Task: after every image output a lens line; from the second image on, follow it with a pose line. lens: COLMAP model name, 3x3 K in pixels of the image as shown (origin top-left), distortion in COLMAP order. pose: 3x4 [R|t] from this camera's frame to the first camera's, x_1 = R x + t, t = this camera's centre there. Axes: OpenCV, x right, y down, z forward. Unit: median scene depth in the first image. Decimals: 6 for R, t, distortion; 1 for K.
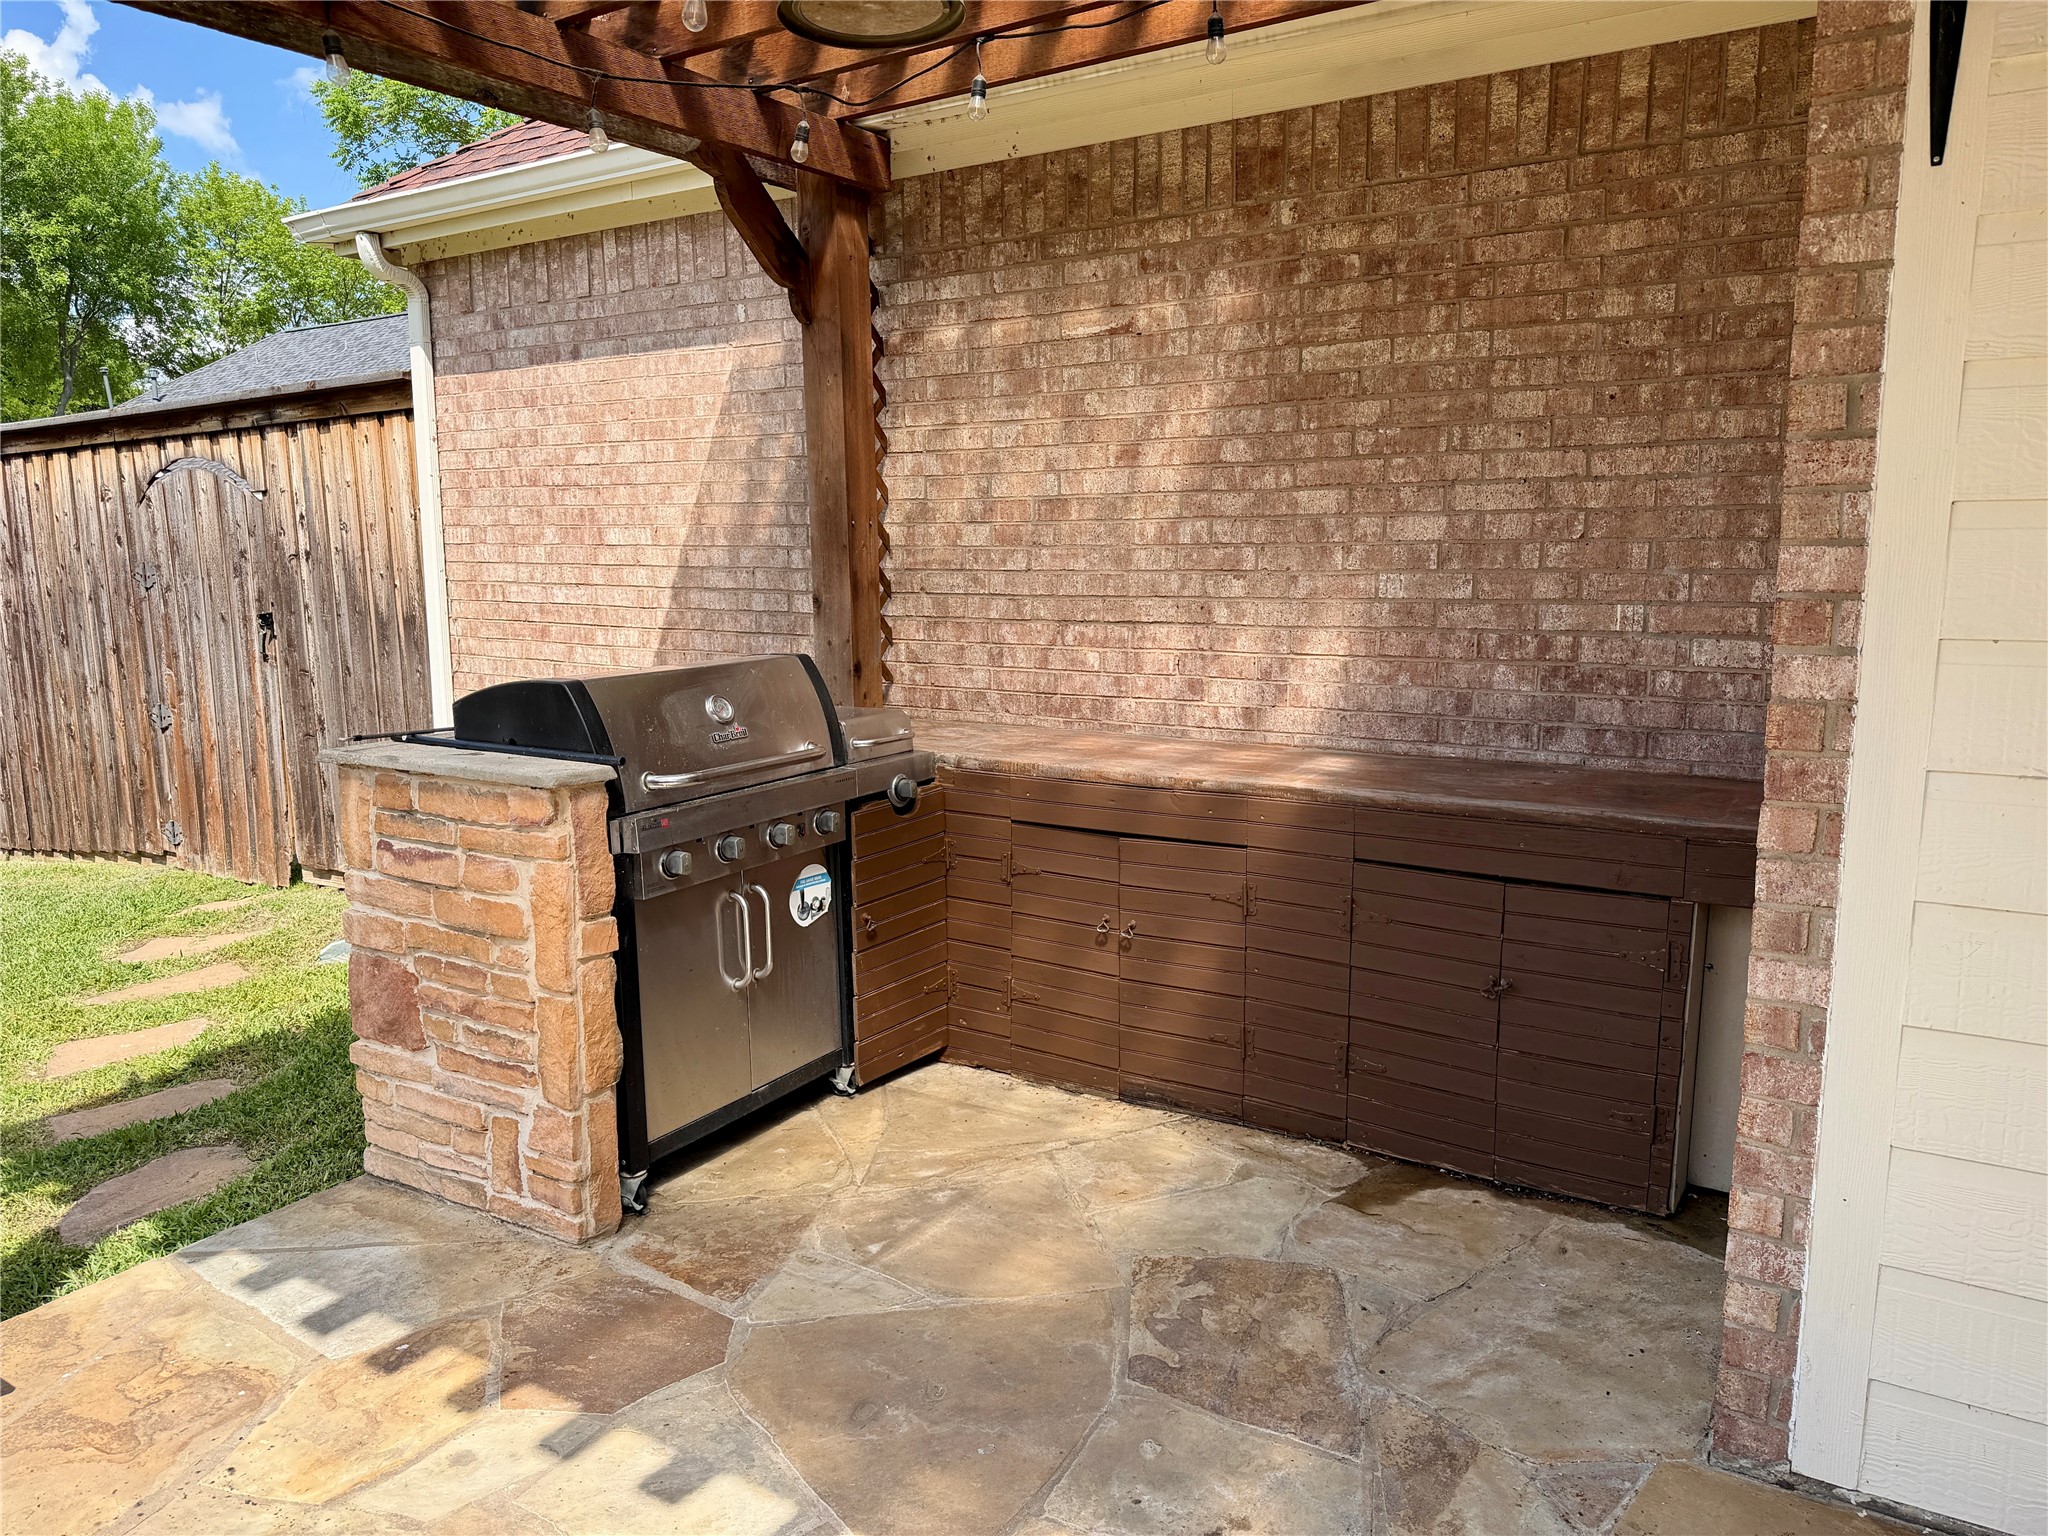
lens RADIAL K [[1435.2, 0, 1020.4], [0, 1435.2, 783.1], [0, 0, 1]] dist [0.034722, -0.037905]
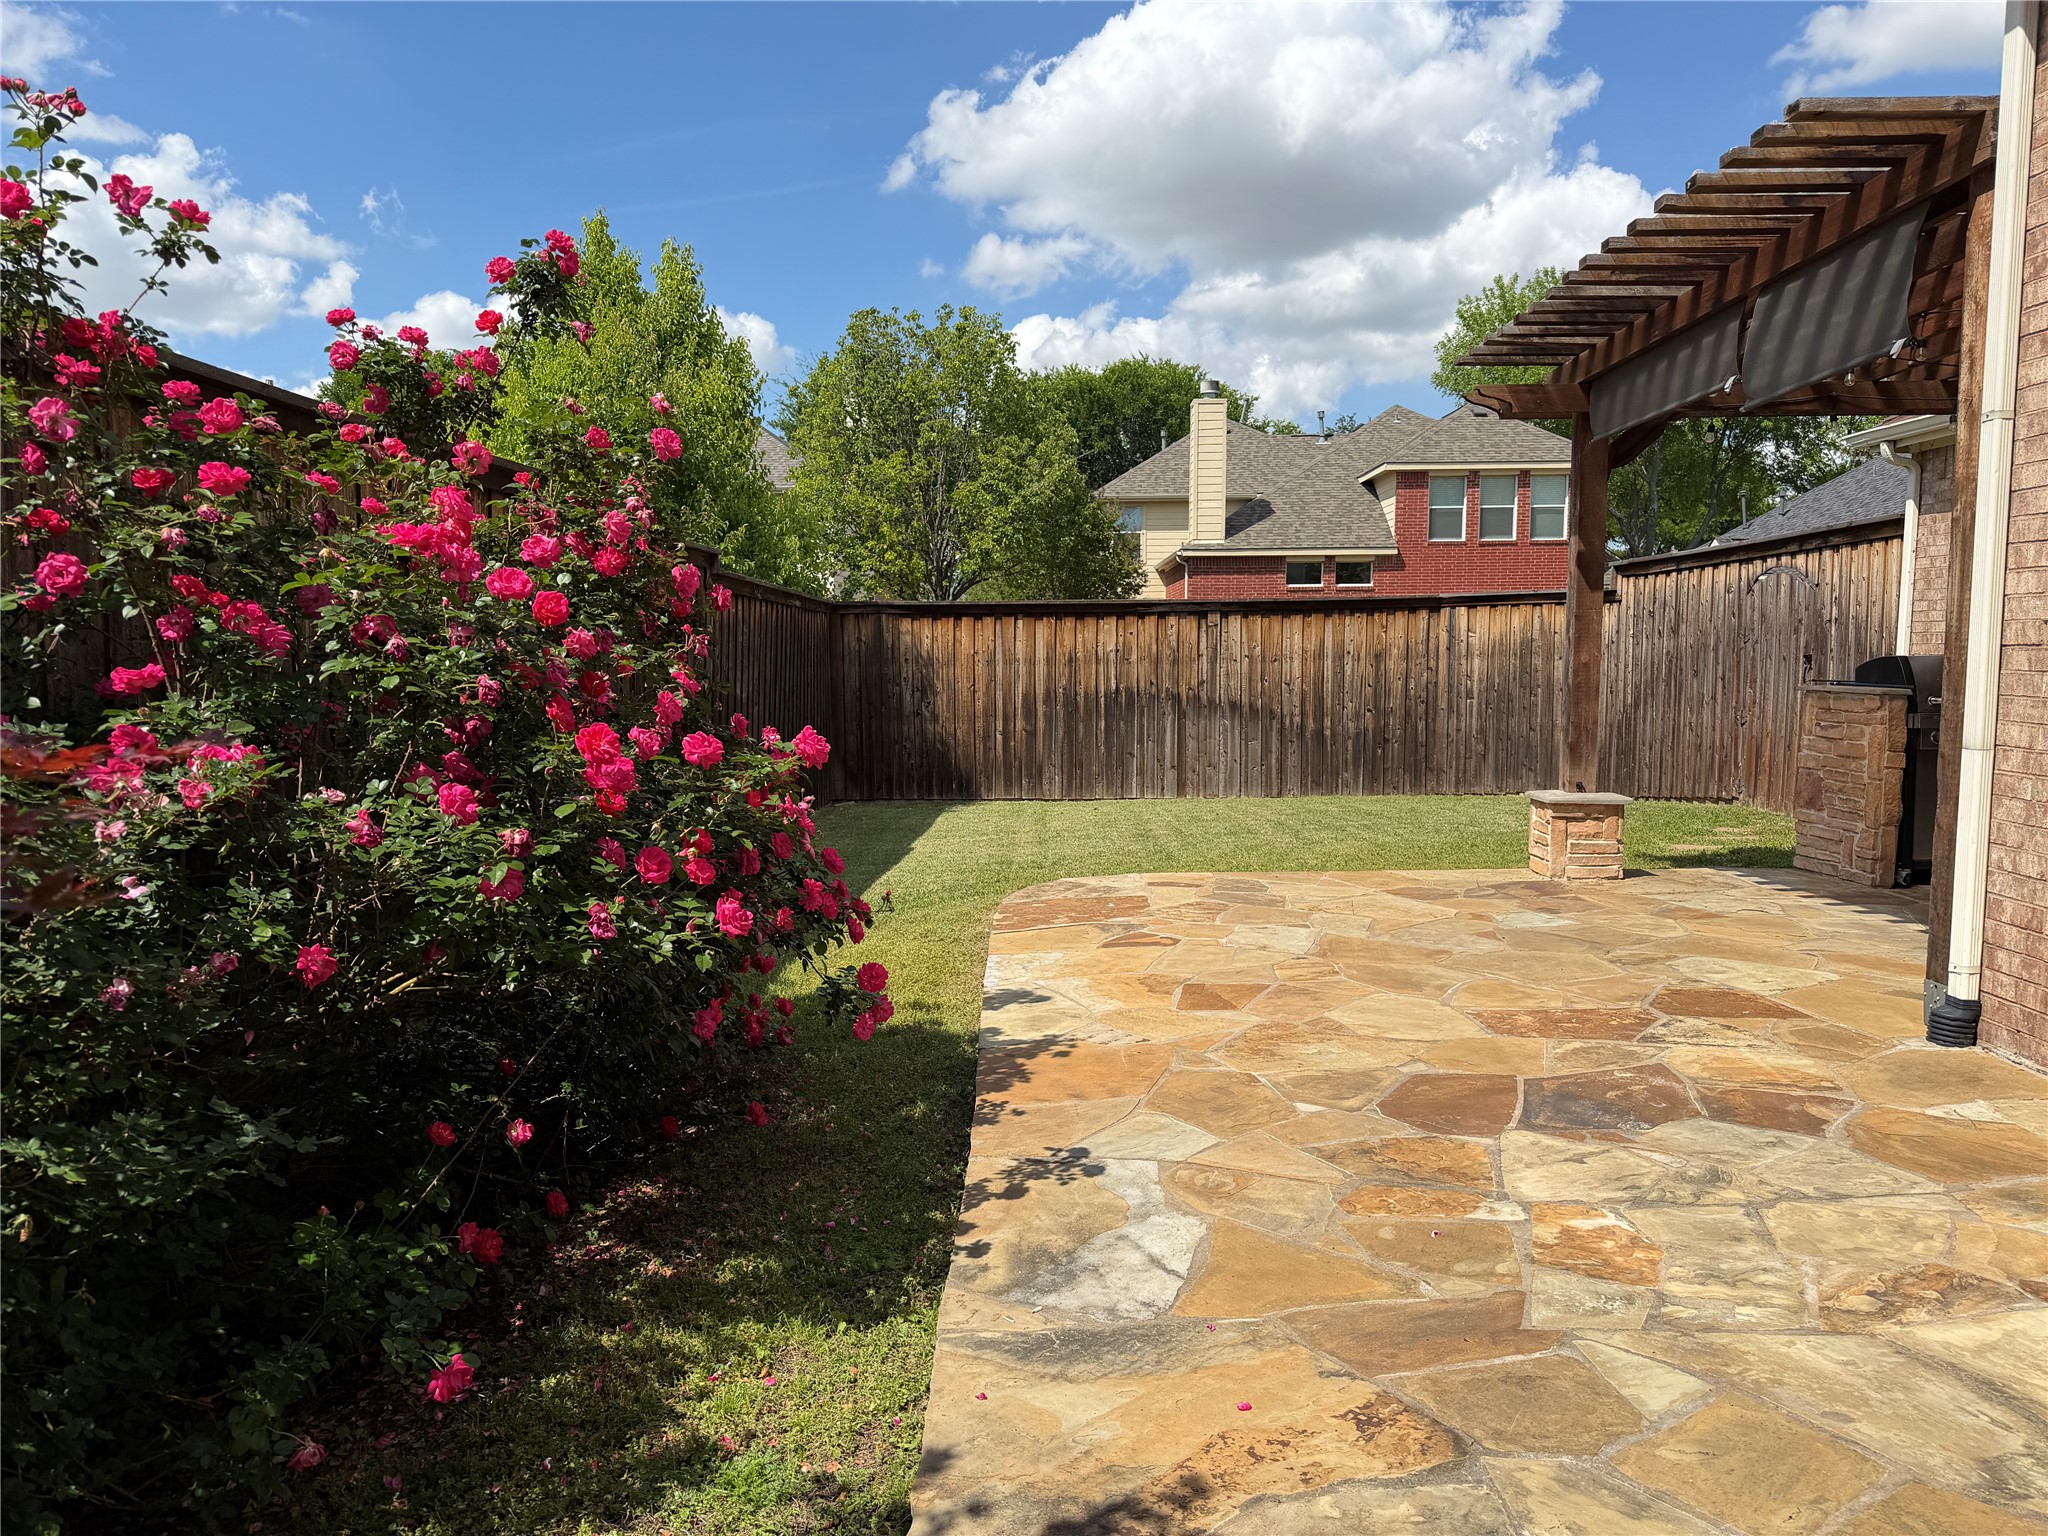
lens RADIAL K [[1435.2, 0, 1032.5], [0, 1435.2, 764.6], [0, 0, 1]] dist [0.034722, -0.037905]
pose [[0.538368, 0.076689, -0.839213, 0.550825], [-0.142930, 0.989732, -0.001248, 0.185317], [0.830500, 0.120621, 0.543802, -0.870481]]
